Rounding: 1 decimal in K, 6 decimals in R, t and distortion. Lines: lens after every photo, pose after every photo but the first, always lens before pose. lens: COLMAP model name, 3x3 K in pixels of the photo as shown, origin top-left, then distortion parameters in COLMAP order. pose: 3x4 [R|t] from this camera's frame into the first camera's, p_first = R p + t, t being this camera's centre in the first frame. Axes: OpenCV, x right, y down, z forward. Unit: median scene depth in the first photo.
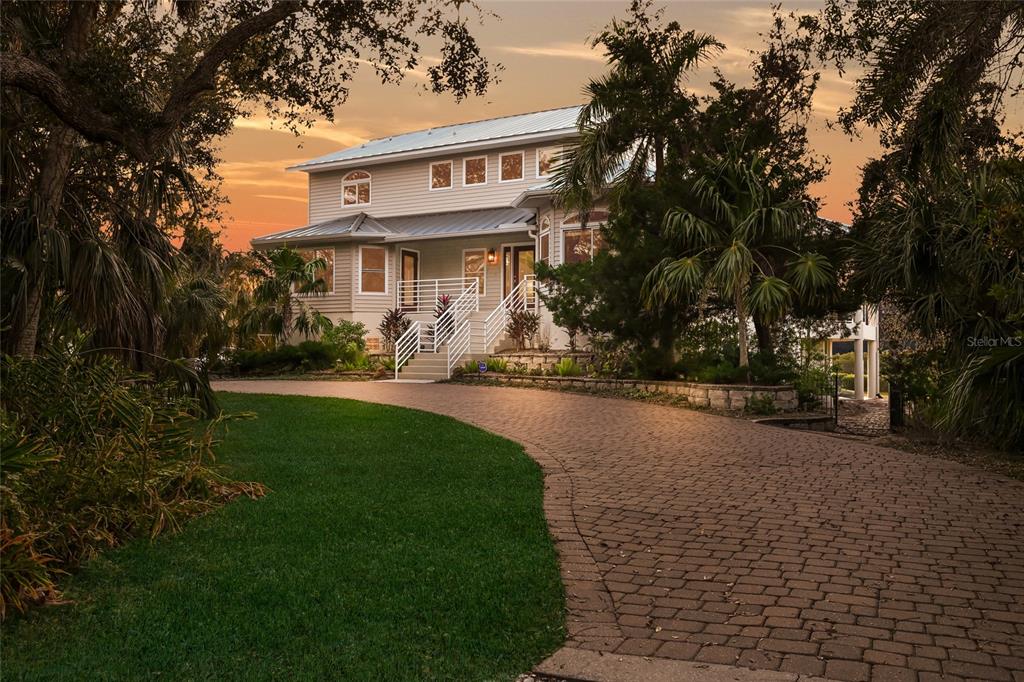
lens RADIAL K [[875.0, 0, 512.0], [0, 875.0, 341.0], [0, 0, 1]] dist [-0.000138, -0.000701]
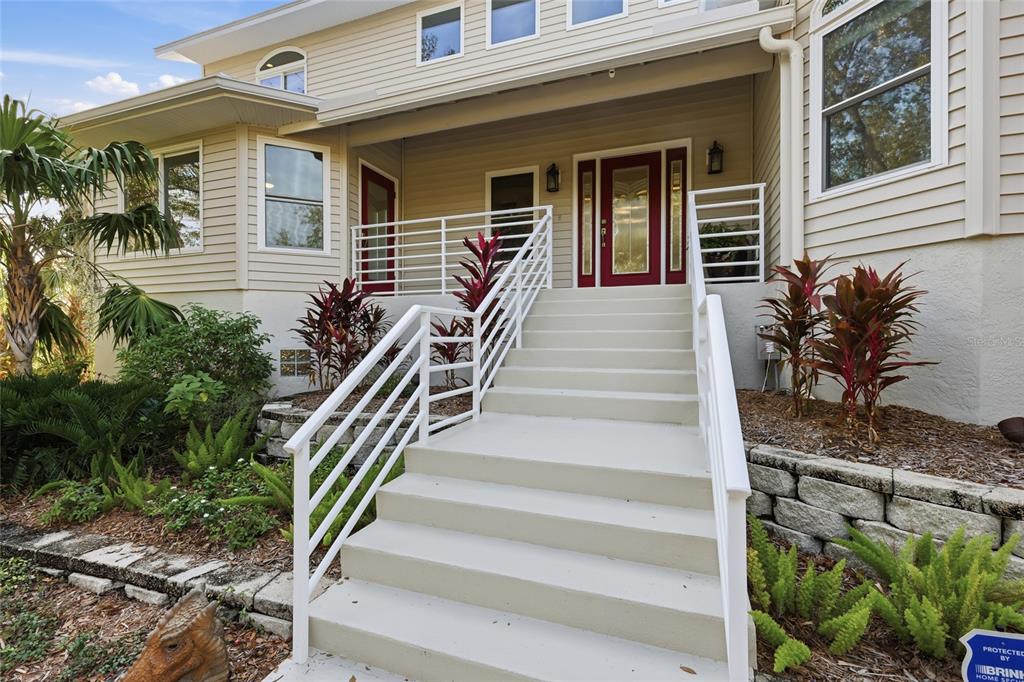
lens RADIAL K [[454.3, 0, 520.1], [0, 454.3, 339.1], [0, 0, 1]] dist [0.015679, -0.000122]
pose [[0.982431, -0.005503, 0.186546, -0.091289], [0.002370, 0.999852, 0.017012, -0.012776], [-0.186612, -0.016271, 0.982299, 0.767289]]
